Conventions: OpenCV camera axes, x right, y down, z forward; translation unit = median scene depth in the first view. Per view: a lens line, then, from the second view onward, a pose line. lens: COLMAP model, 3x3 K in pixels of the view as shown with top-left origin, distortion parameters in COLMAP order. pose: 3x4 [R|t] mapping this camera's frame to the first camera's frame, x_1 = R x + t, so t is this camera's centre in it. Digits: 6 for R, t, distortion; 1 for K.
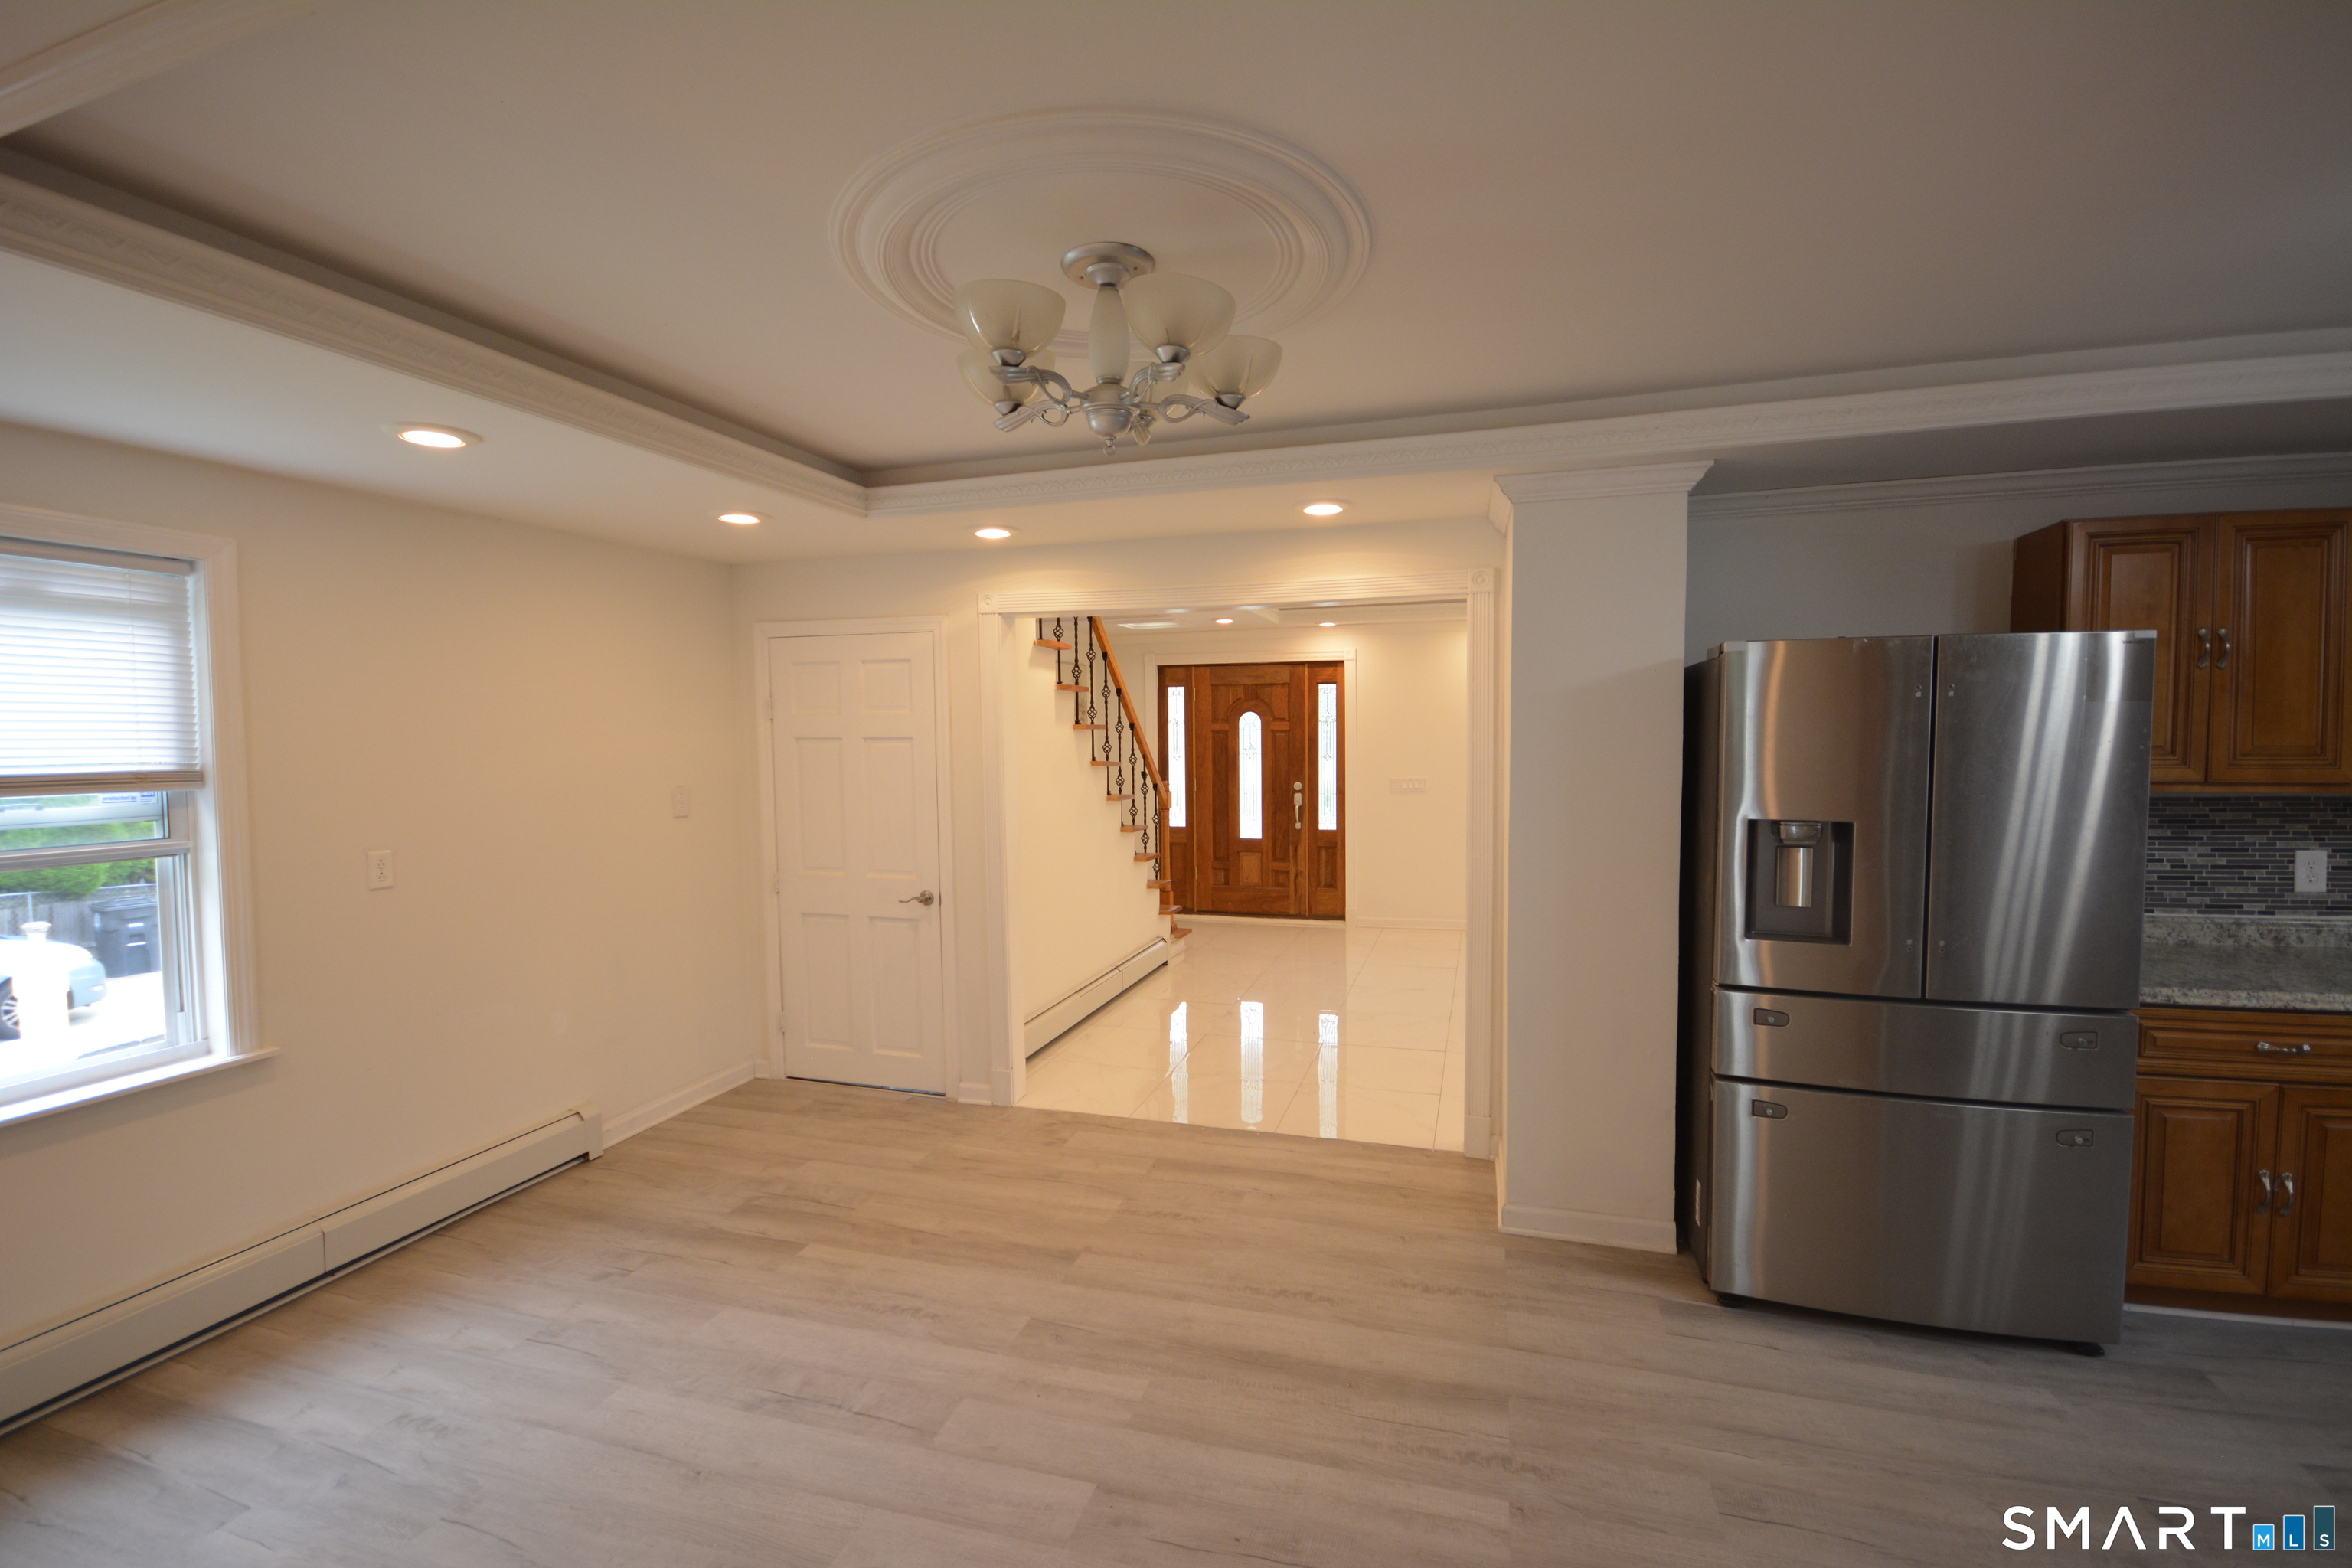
lens RADIAL K [[1026.8, 0, 1181.7], [0, 1026.8, 789.8], [0, 0, 1]] dist [-0.002134, -0.000179]
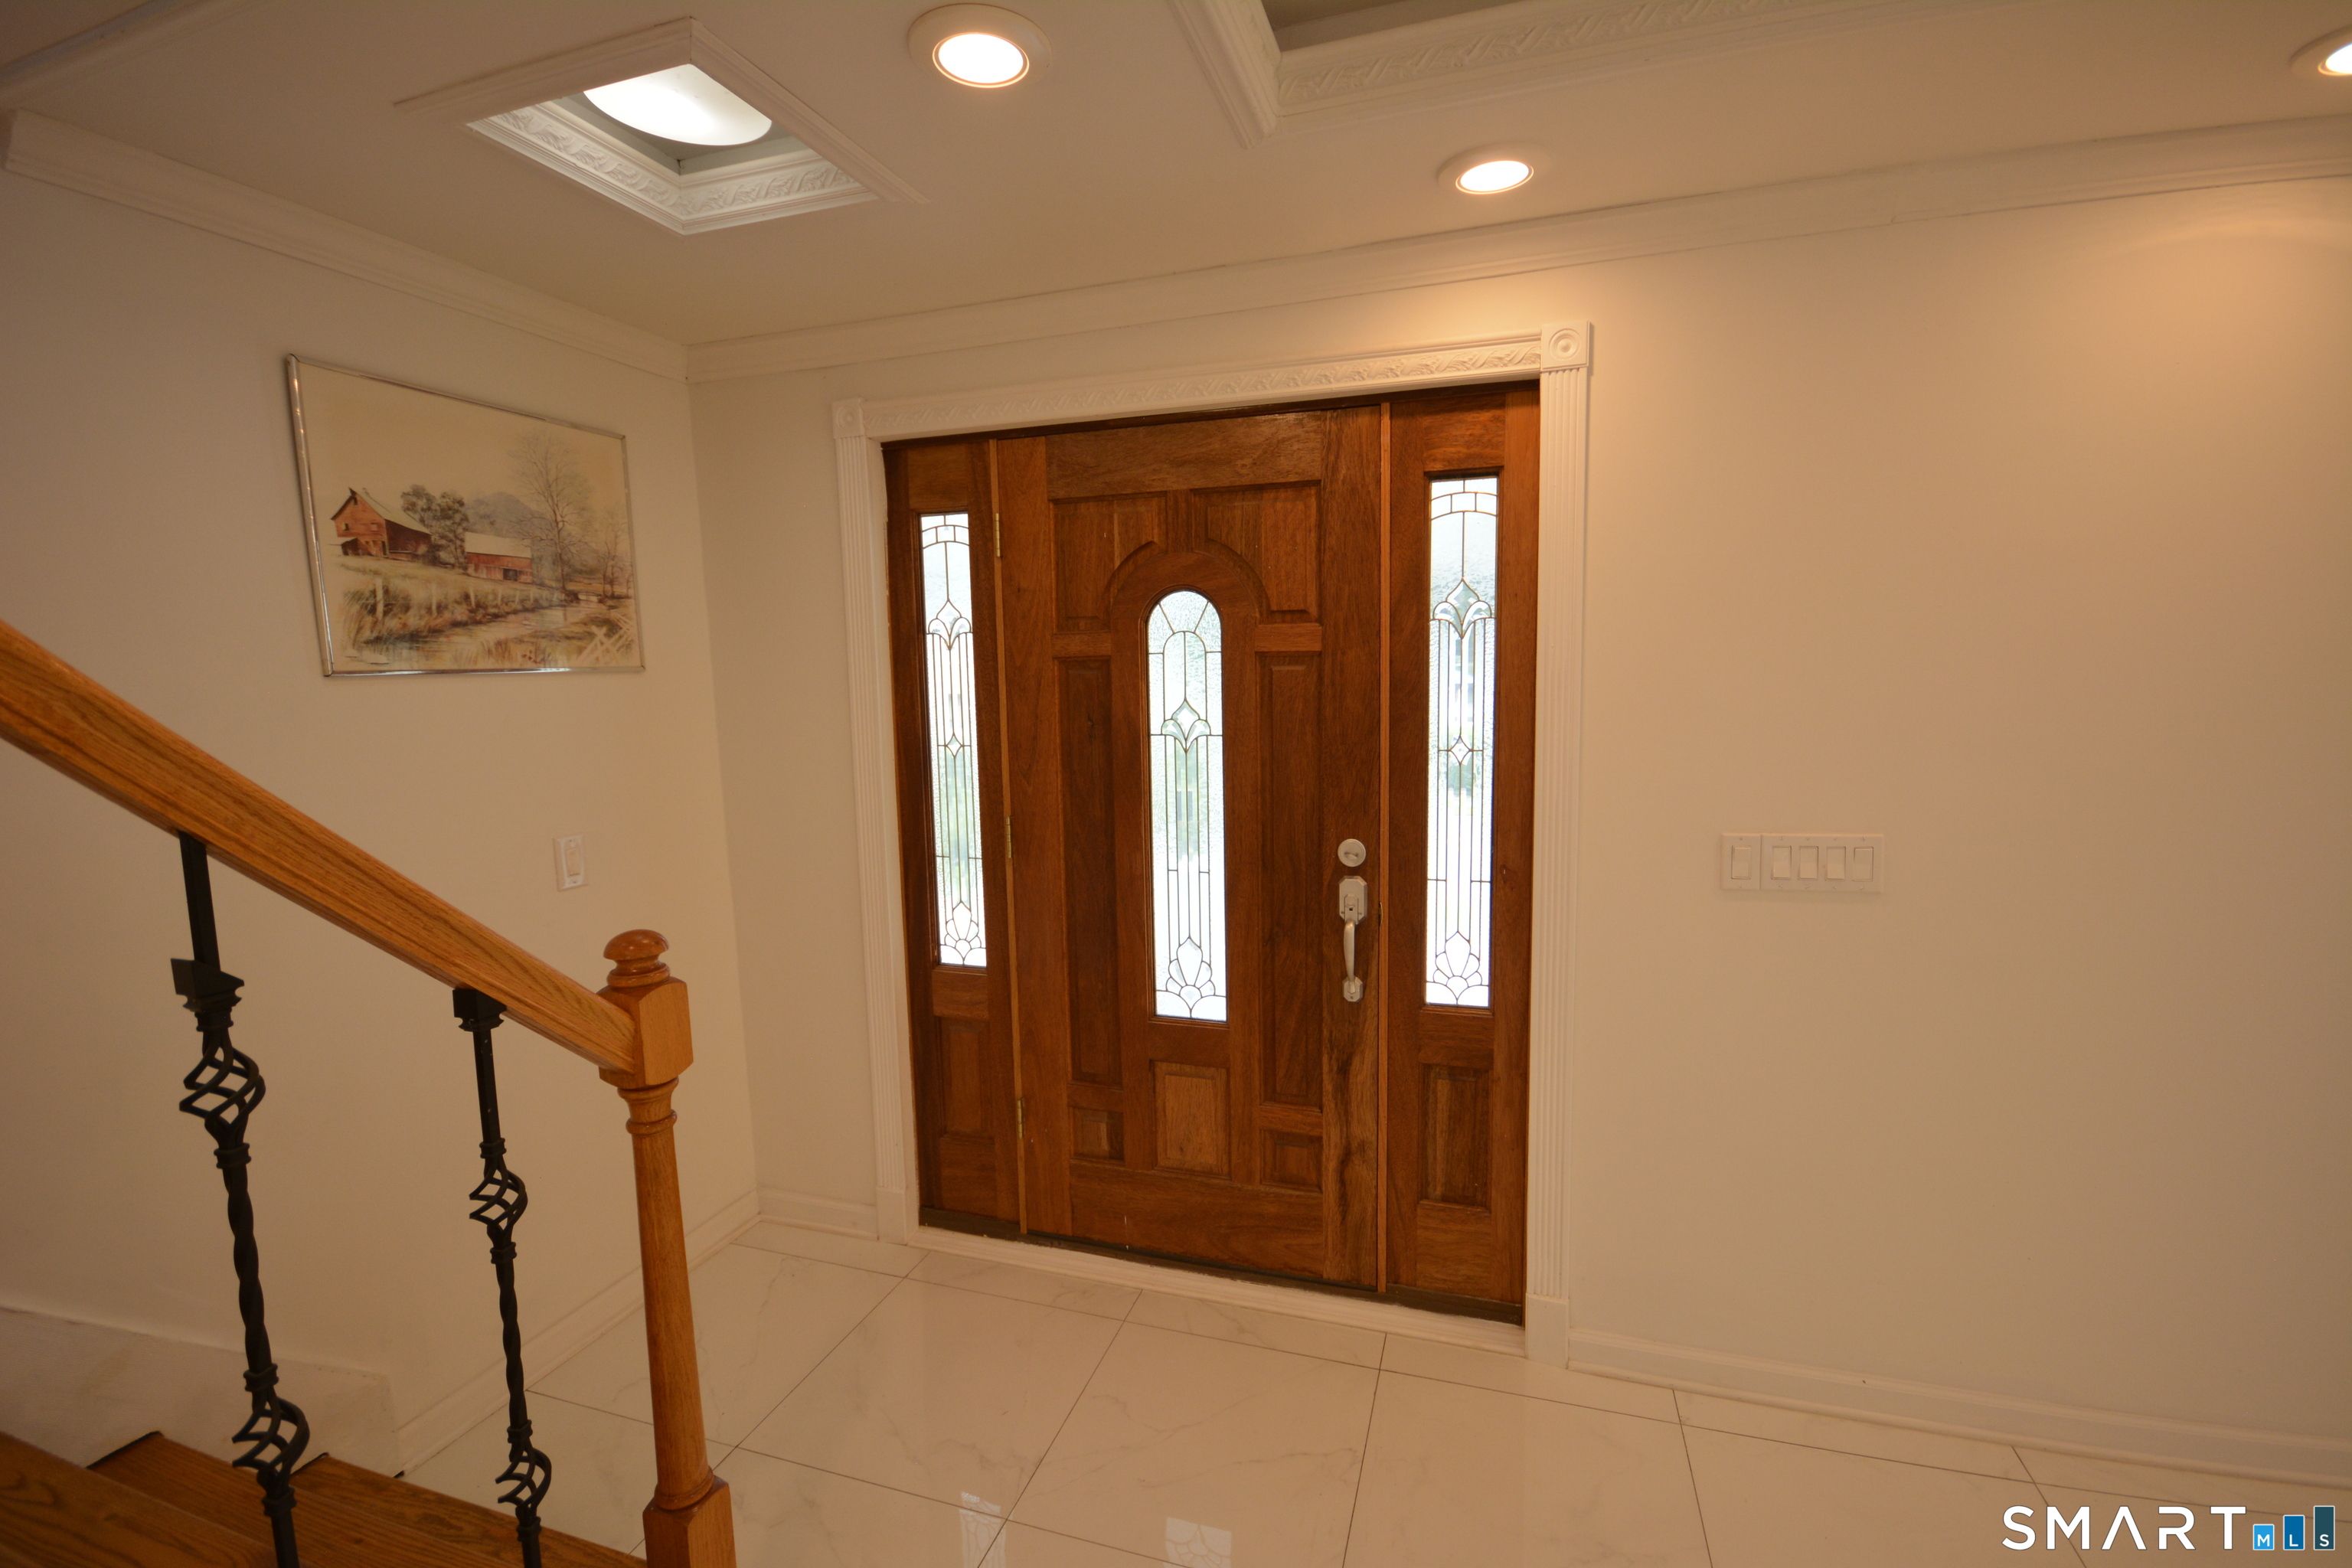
lens RADIAL K [[1026.8, 0, 1181.7], [0, 1026.8, 789.8], [0, 0, 1]] dist [-0.002134, -0.000179]
pose [[0.999828, -0.004818, -0.017908, 0.070901], [0.005841, 0.998328, 0.057502, -0.037074], [0.017601, -0.057597, 0.998185, 0.714452]]
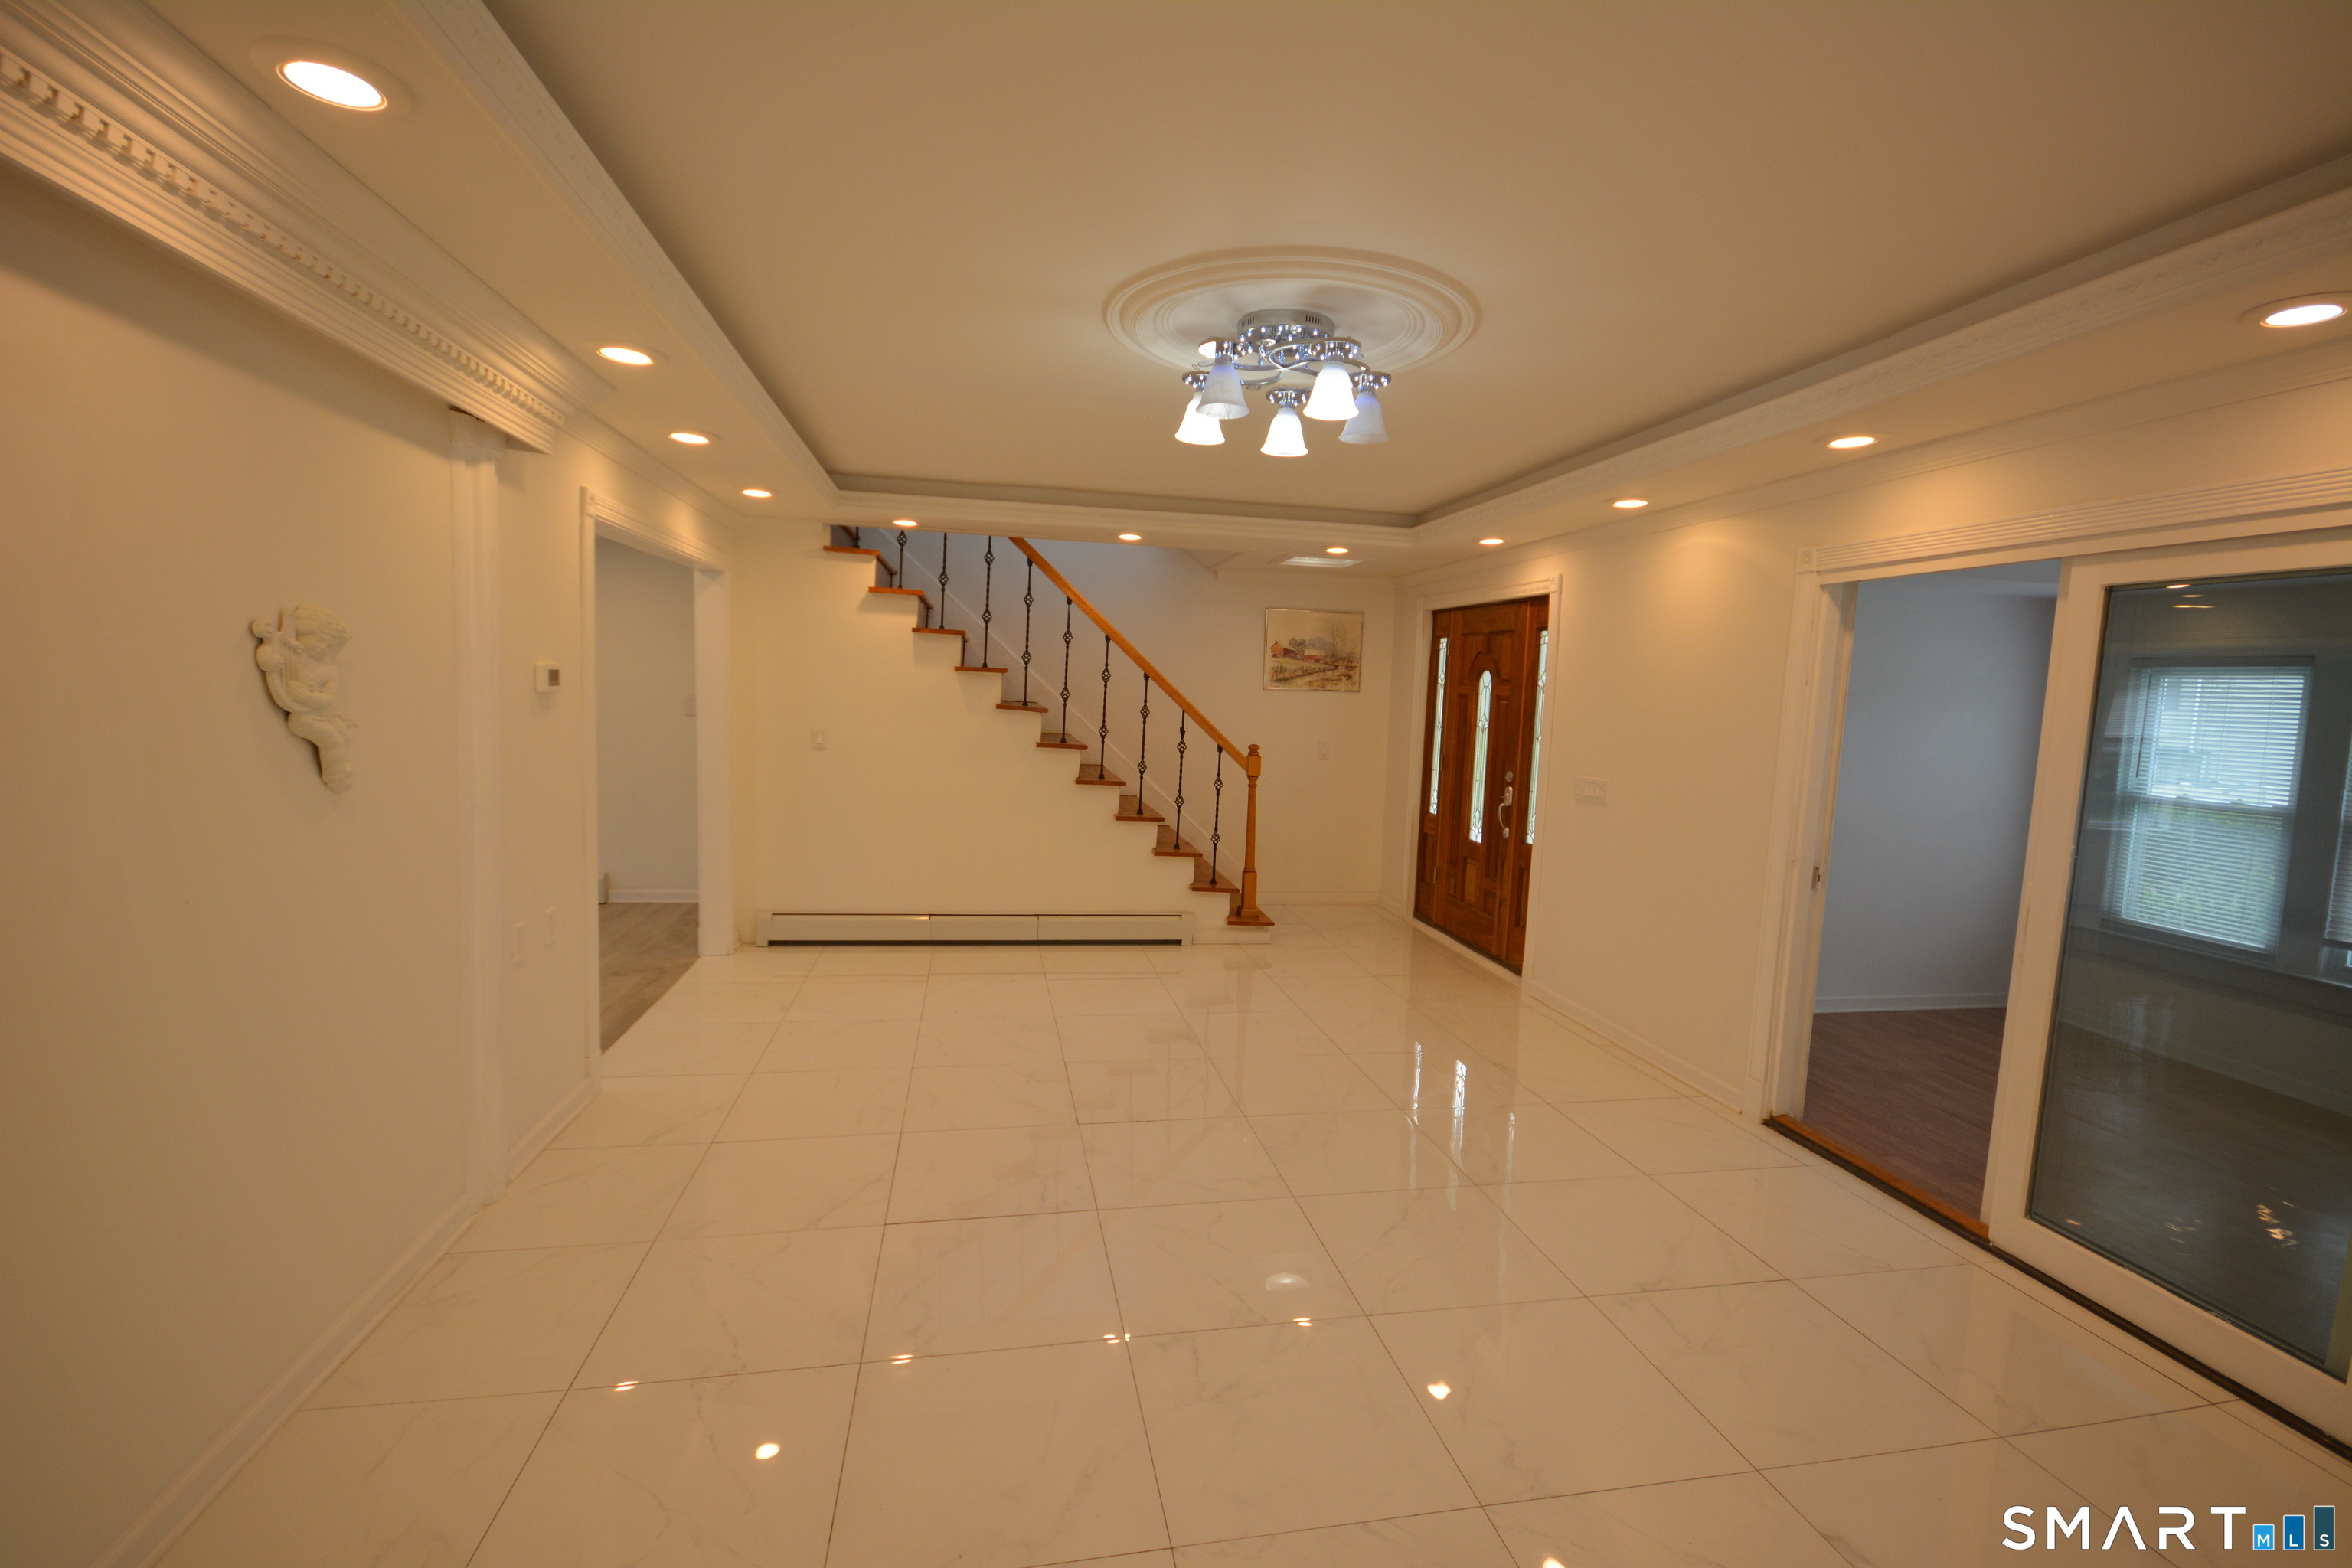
lens RADIAL K [[1026.8, 0, 1181.7], [0, 1026.8, 789.8], [0, 0, 1]] dist [-0.002134, -0.000179]
pose [[0.463777, 0.120866, -0.877669, 0.622020], [-0.095741, 0.991686, 0.085977, -0.033536], [0.880764, 0.044155, 0.471493, 0.468798]]
